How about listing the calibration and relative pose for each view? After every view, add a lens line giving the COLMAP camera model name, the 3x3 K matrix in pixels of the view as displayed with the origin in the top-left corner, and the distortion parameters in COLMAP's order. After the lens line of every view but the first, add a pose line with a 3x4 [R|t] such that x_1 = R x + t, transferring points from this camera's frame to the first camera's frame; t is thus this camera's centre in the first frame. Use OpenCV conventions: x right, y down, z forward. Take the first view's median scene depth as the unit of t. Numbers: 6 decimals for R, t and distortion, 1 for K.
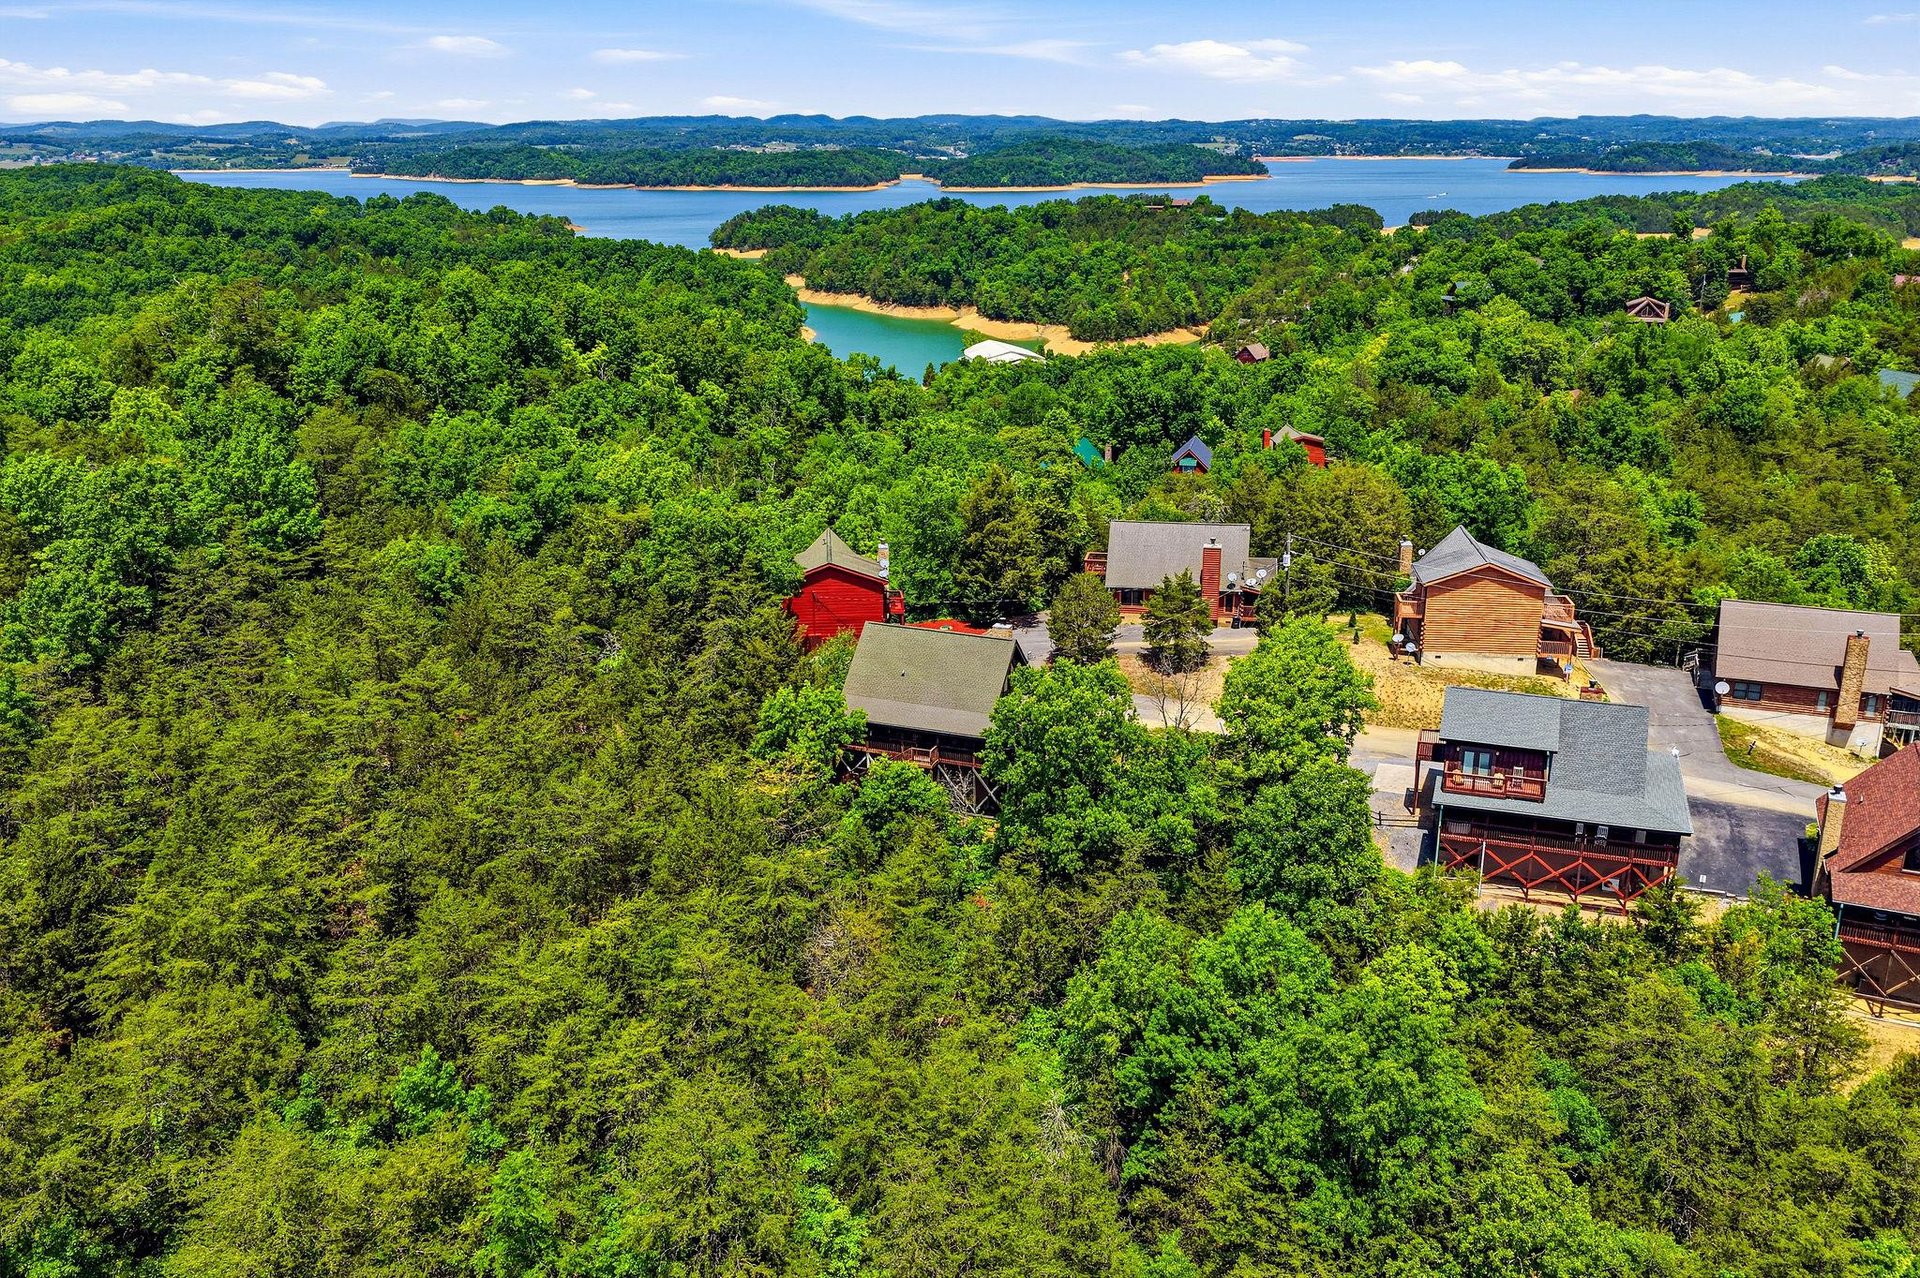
lens RADIAL K [[1588.3, 0, 960.0], [0, 1588.3, 639.0], [0, 0, 1]] dist [-0.013641, 0.036981]
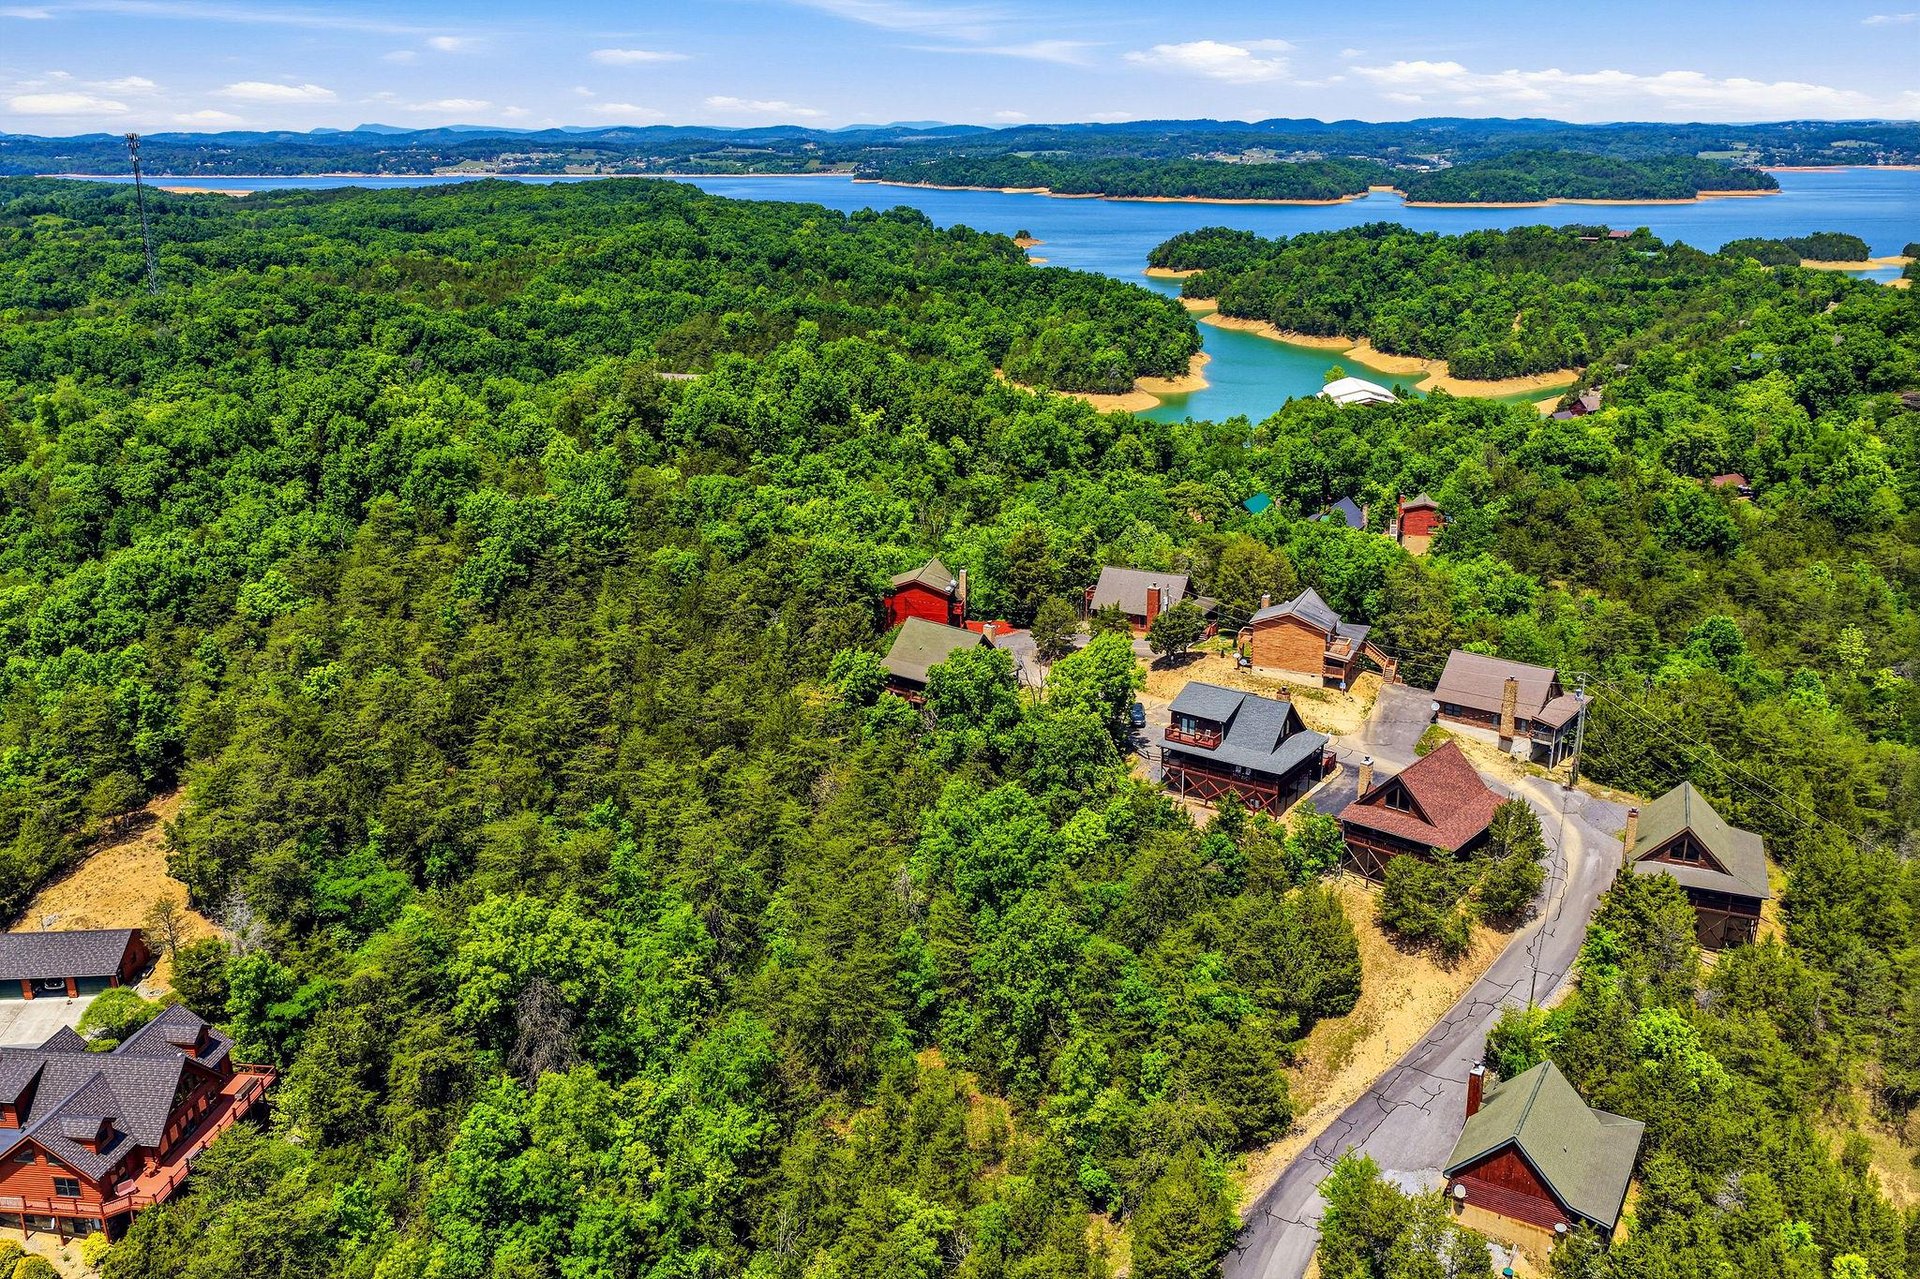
lens RADIAL K [[1588.3, 0, 960.0], [0, 1588.3, 639.5], [0, 0, 1]] dist [-0.013641, 0.036981]
pose [[0.956733, 0.088626, -0.277141, 0.068887], [-0.088444, 0.995994, 0.013185, -0.002011], [0.277199, 0.011897, 0.960739, -0.090279]]
